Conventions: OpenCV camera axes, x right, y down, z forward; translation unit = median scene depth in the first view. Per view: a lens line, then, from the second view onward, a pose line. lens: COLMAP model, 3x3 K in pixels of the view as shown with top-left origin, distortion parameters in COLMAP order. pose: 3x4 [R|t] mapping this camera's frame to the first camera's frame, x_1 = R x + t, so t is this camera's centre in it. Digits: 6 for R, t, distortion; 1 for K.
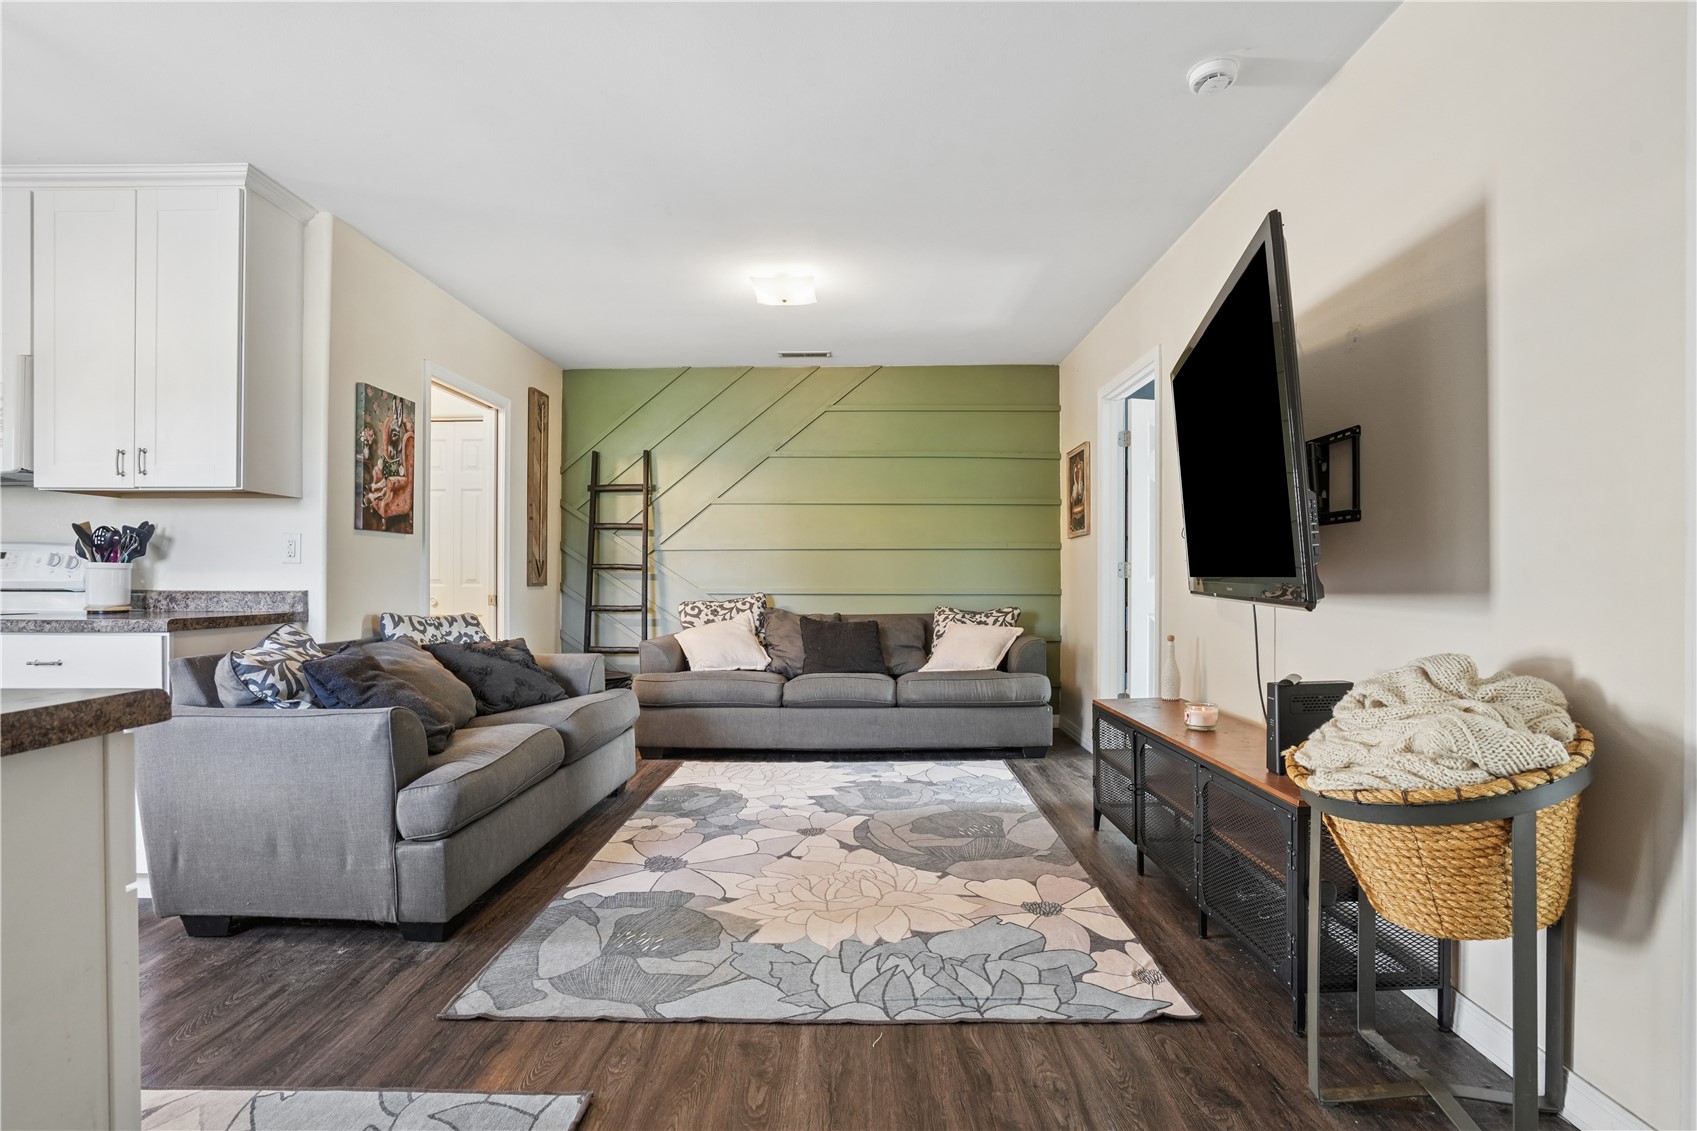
lens RADIAL K [[782.9, 0, 832.1], [0, 782.9, 582.2], [0, 0, 1]] dist [-0.014957, 0.003411]
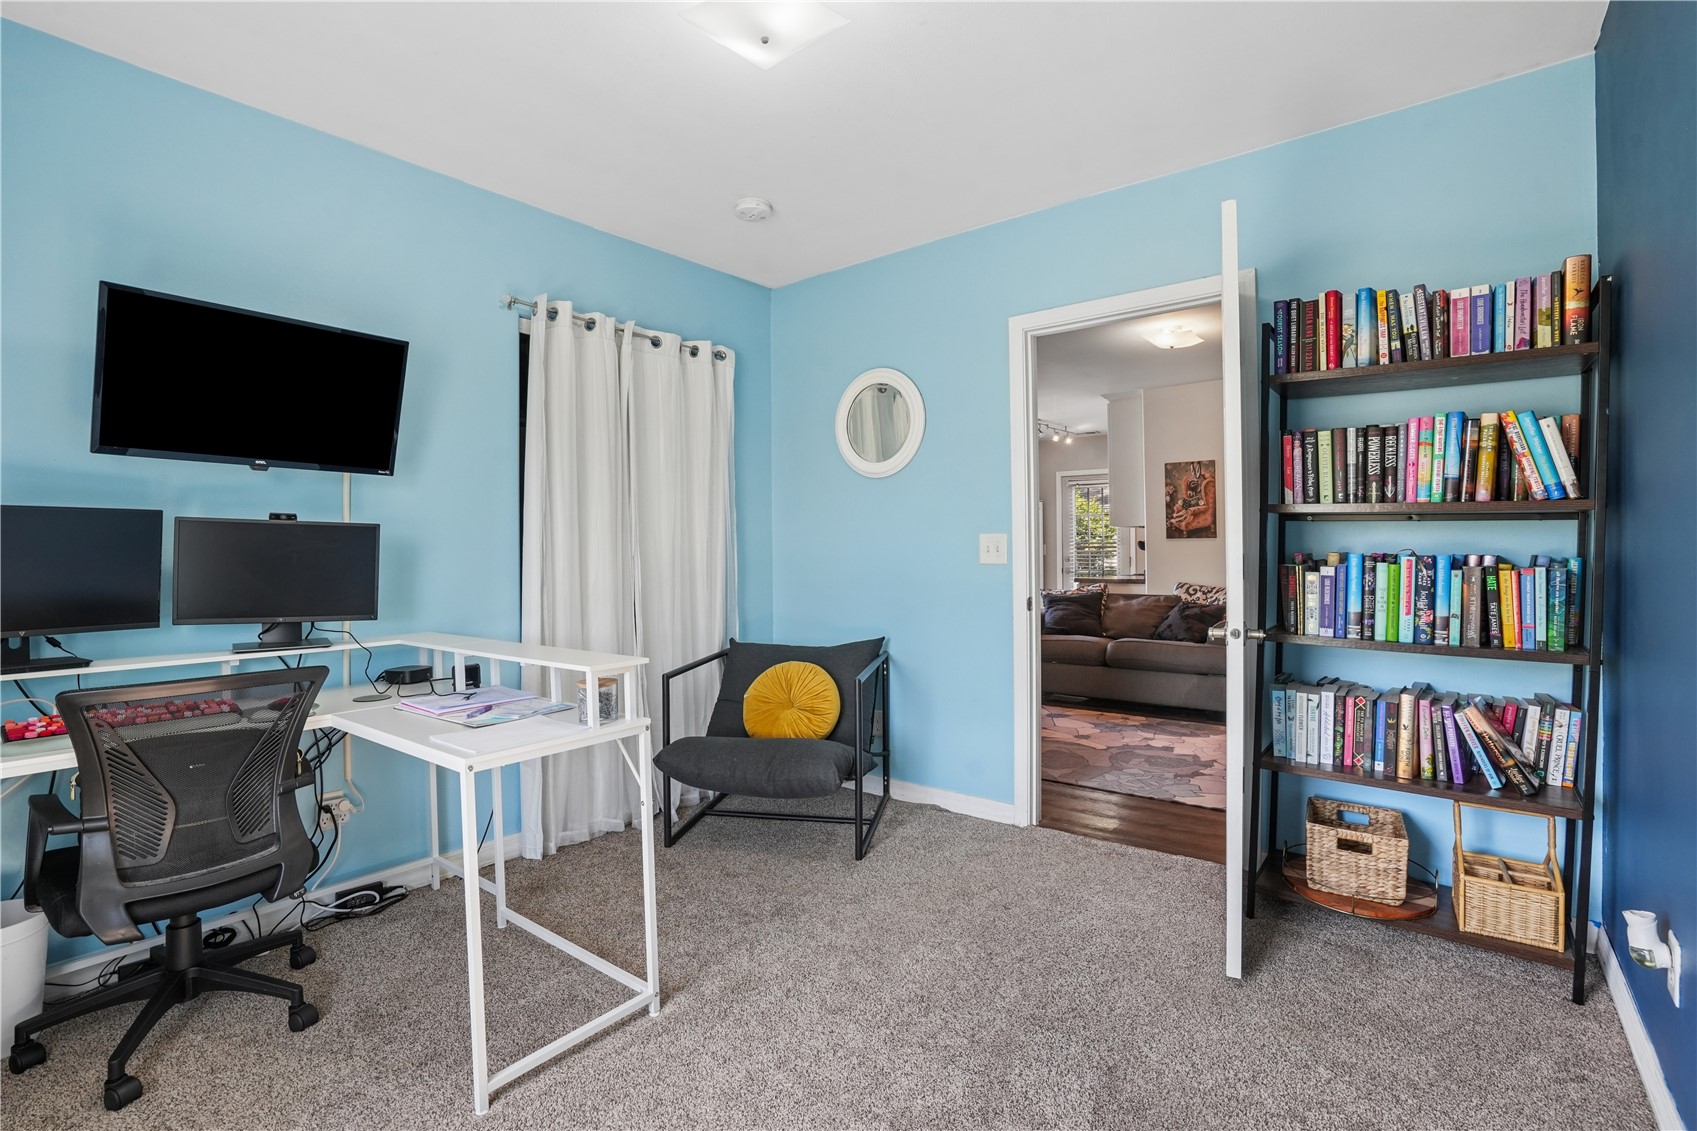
lens RADIAL K [[782.9, 0, 854.6], [0, 782.9, 554.6], [0, 0, 1]] dist [-0.014957, 0.003411]
pose [[-0.579532, 0.010803, -0.814878, 1.557825], [0.011409, 0.999922, 0.005143, -0.051376], [0.814870, -0.006317, -0.579610, 1.619444]]
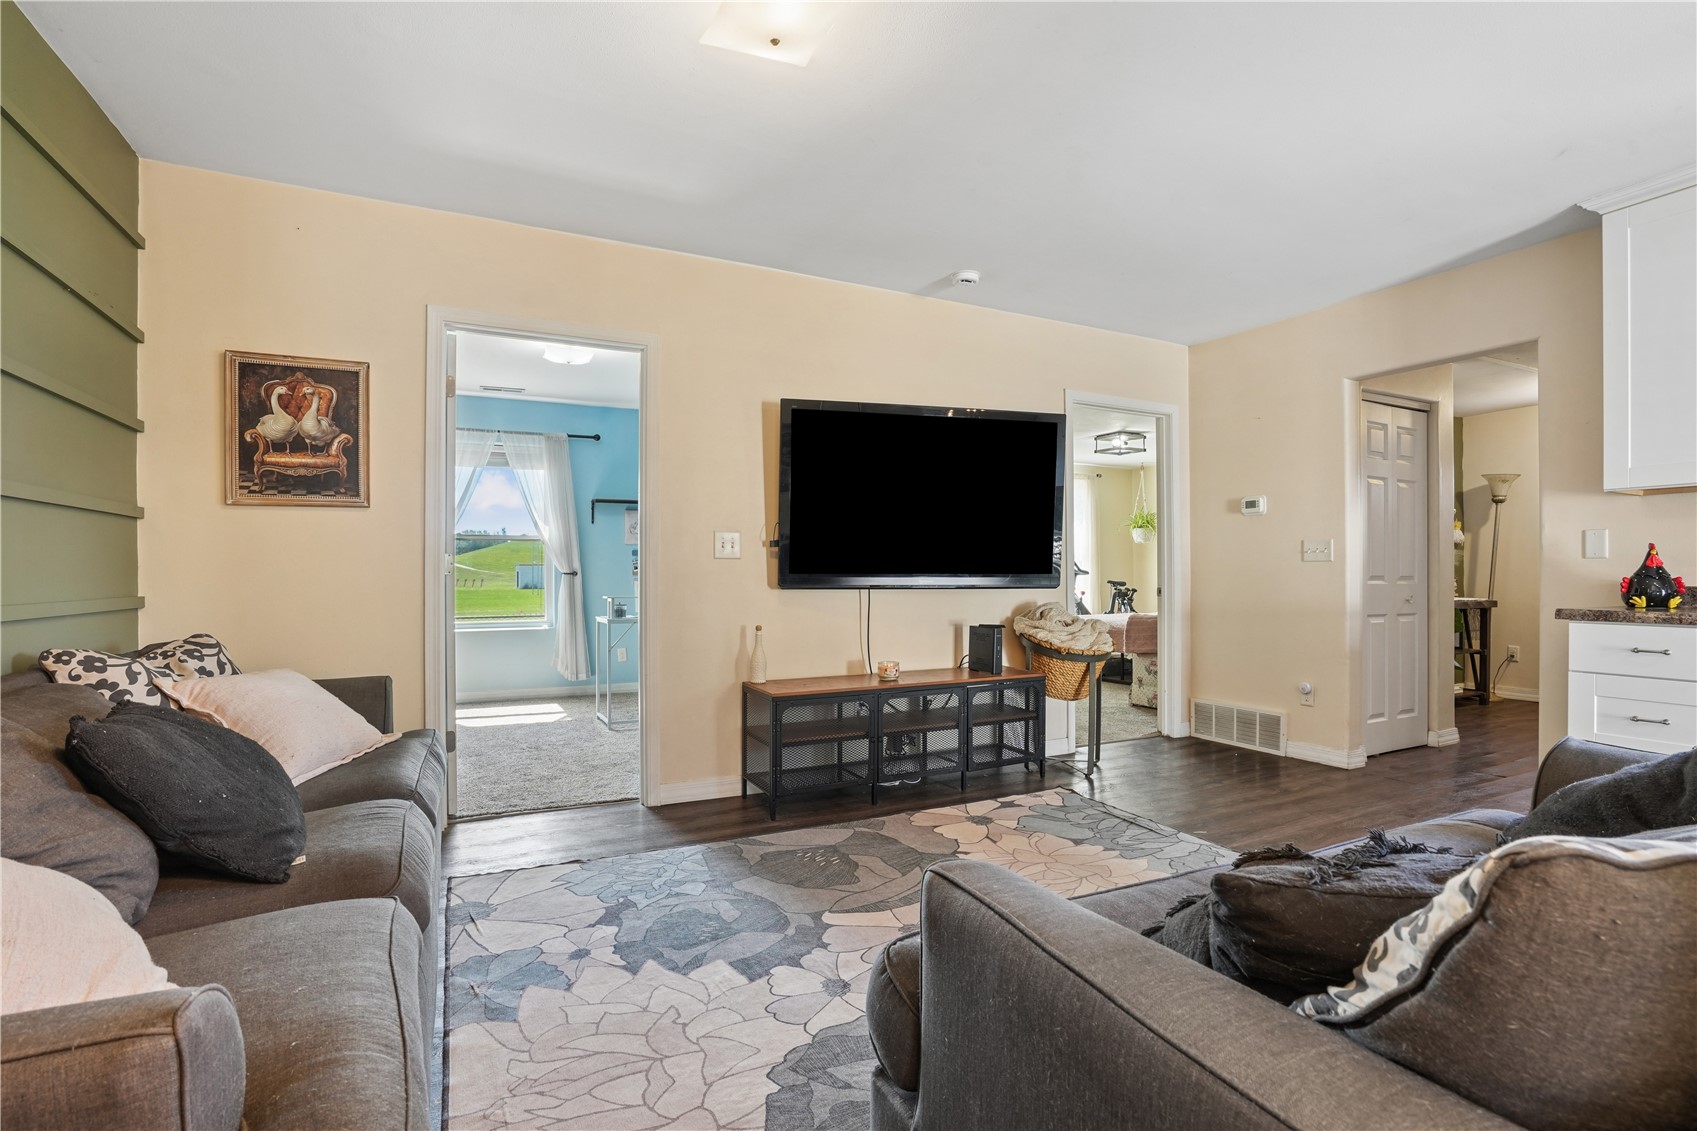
lens RADIAL K [[782.9, 0, 847.3], [0, 782.9, 574.8], [0, 0, 1]] dist [-0.014957, 0.003411]
pose [[-0.481843, 0.008146, 0.876219, -0.656958], [0.001570, 0.999963, -0.008433, -0.000129], [-0.876256, -0.002688, -0.481838, 1.491000]]
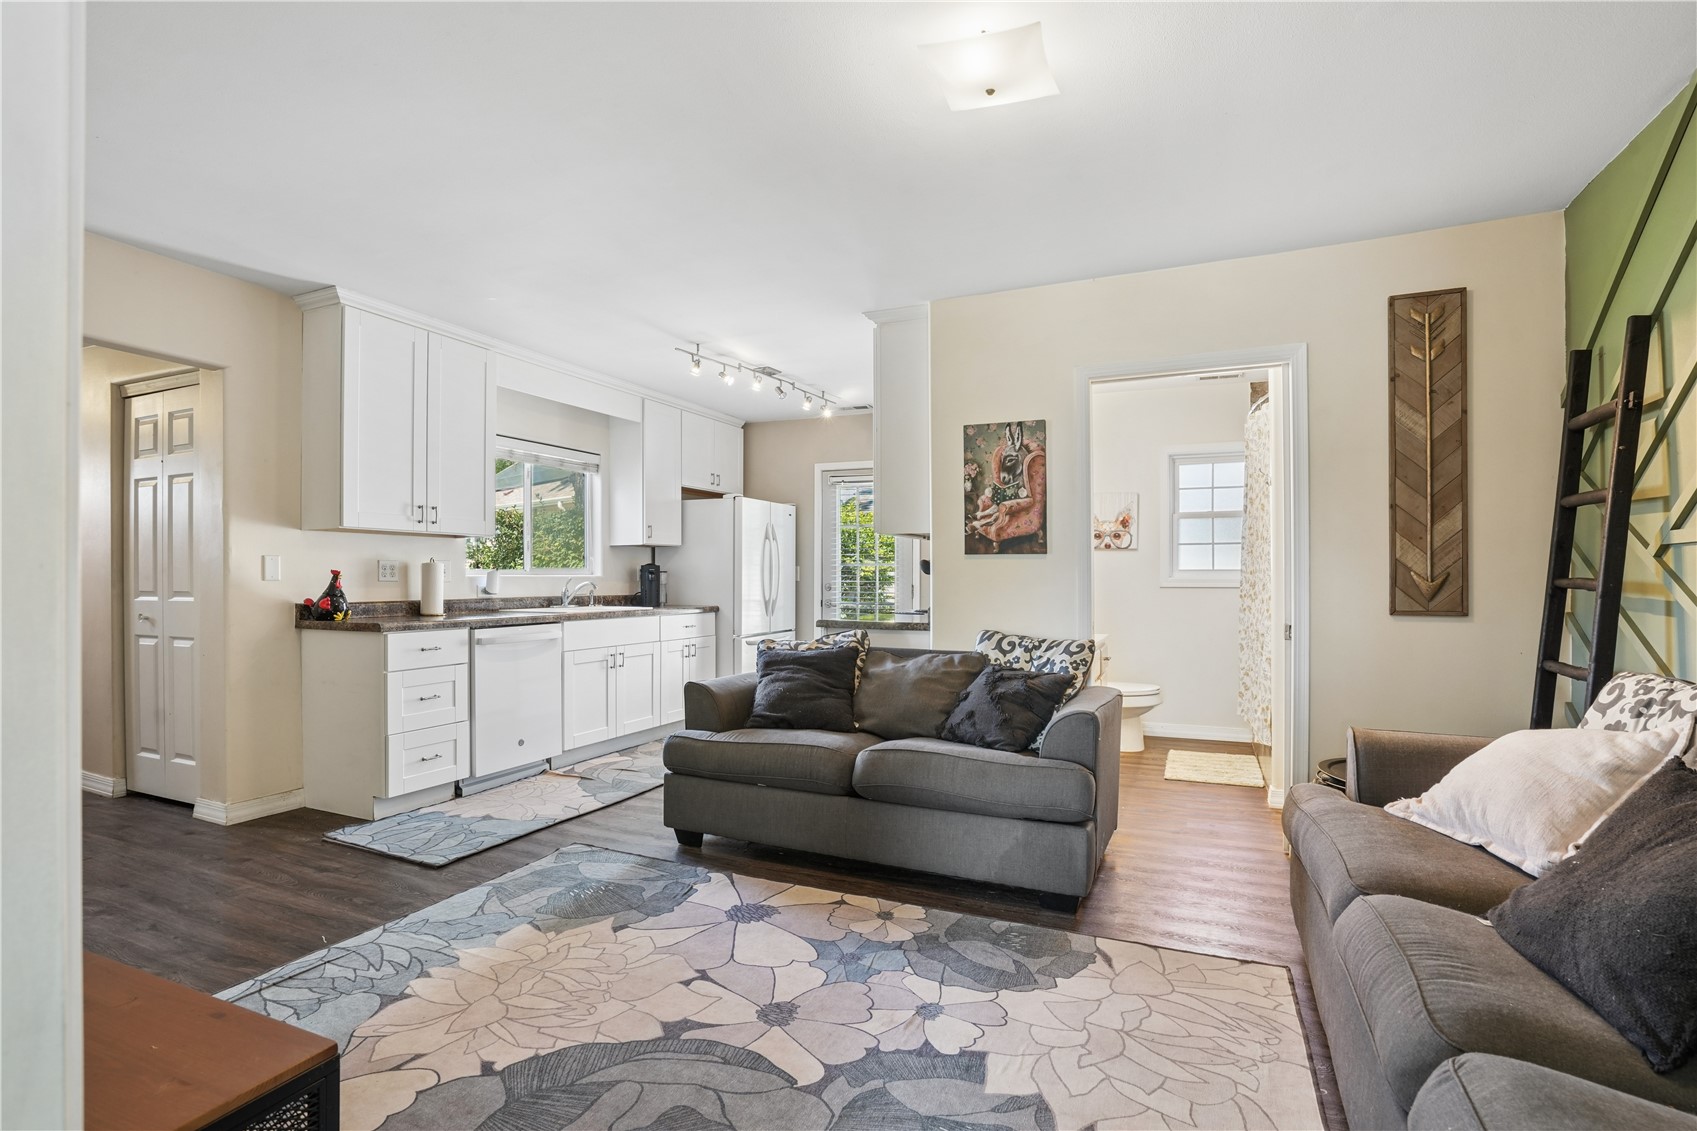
lens RADIAL K [[782.9, 0, 838.3], [0, 782.9, 586.0], [0, 0, 1]] dist [-0.014957, 0.003411]
pose [[-0.376933, 0.007471, -0.926210, 0.571126], [-0.002222, 0.999957, 0.008970, -0.034557], [0.926238, 0.005439, -0.376900, 1.364102]]
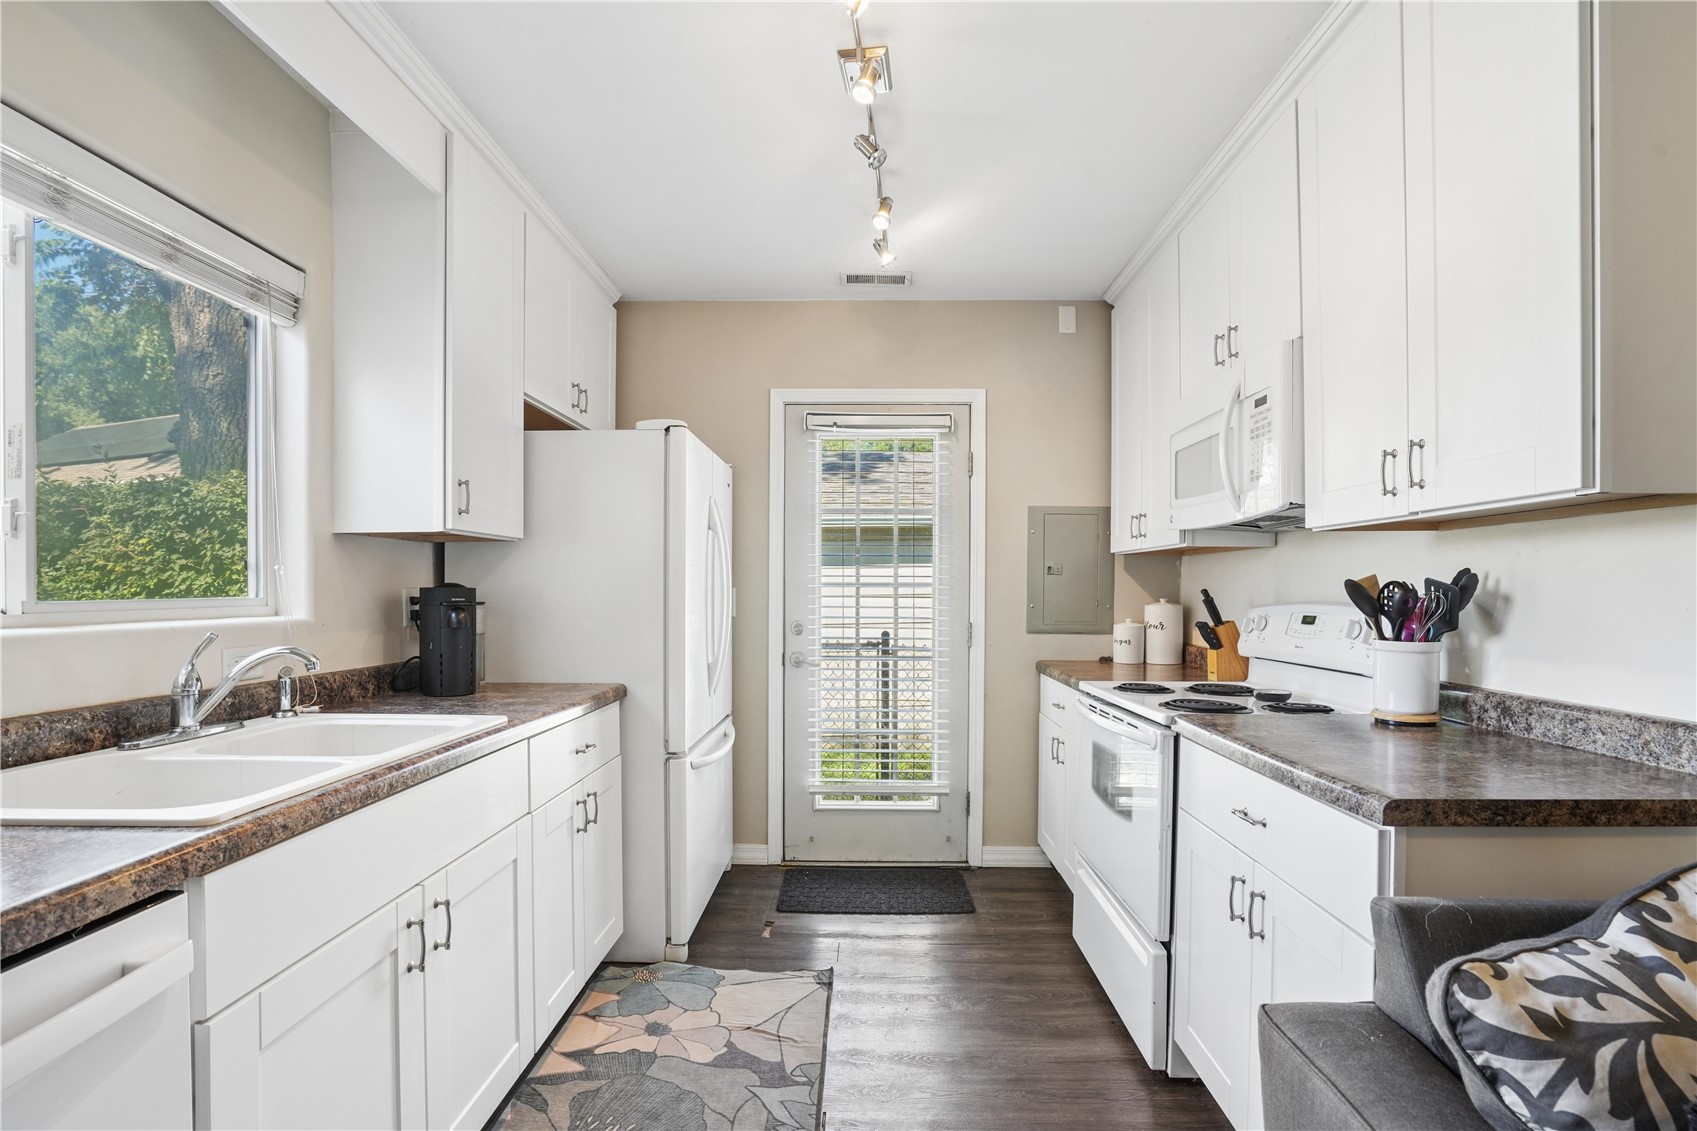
lens RADIAL K [[782.9, 0, 849.9], [0, 782.9, 596.3], [0, 0, 1]] dist [-0.014957, 0.003411]
pose [[0.009464, 0.003967, -0.999947, -0.324295], [0.001984, 0.999990, 0.003986, -0.061365], [0.999953, -0.002021, 0.009456, 0.551552]]
